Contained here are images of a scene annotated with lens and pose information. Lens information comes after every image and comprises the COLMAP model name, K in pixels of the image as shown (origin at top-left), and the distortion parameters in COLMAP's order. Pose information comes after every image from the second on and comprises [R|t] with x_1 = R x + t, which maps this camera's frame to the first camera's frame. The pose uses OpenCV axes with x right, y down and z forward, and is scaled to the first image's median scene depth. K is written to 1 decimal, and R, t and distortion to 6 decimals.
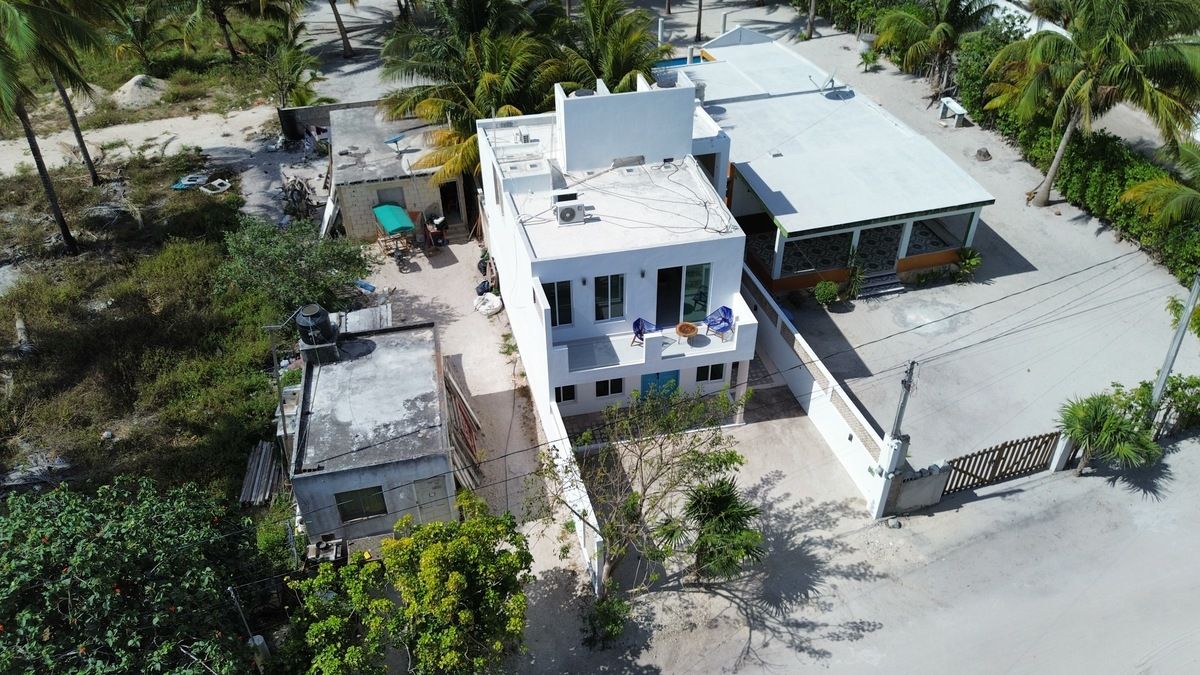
lens RADIAL K [[869.9, 0, 600.0], [0, 869.9, 337.5], [0, 0, 1]] dist [0.061908, -0.000244]
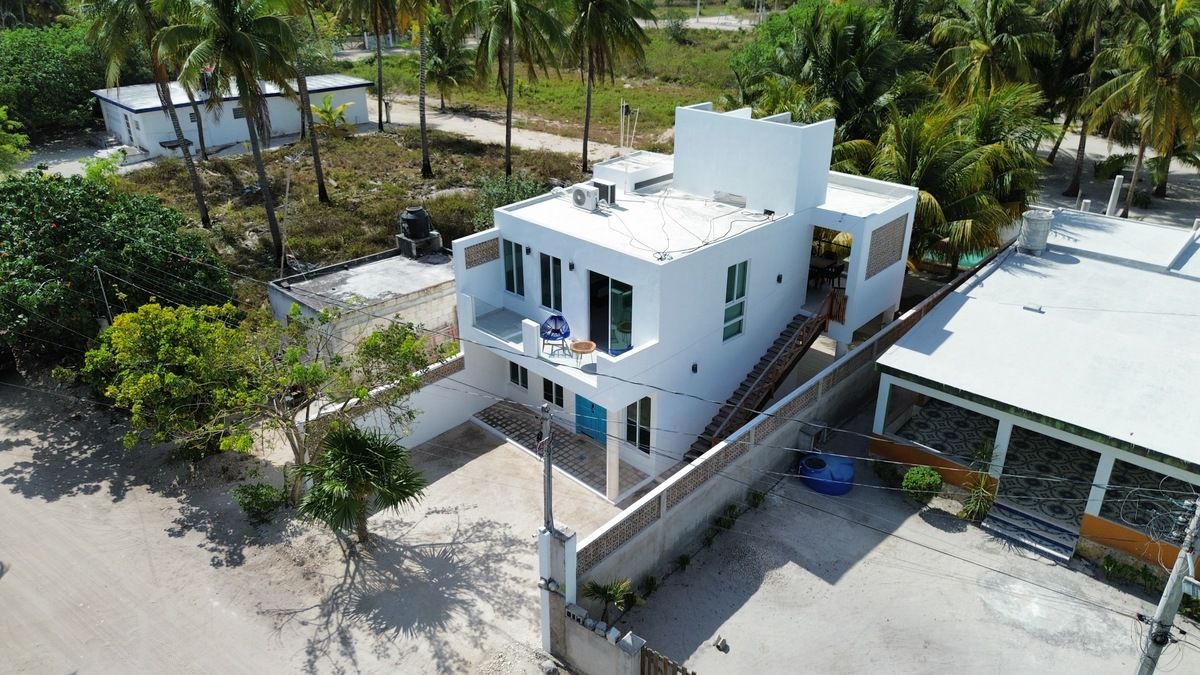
lens RADIAL K [[869.9, 0, 600.0], [0, 869.9, 337.5], [0, 0, 1]] dist [0.061908, -0.000244]
pose [[0.537898, 0.366354, -0.759243, 0.818735], [-0.512846, 0.857012, 0.050196, -0.074114], [0.669070, 0.362375, 0.648868, 0.486941]]
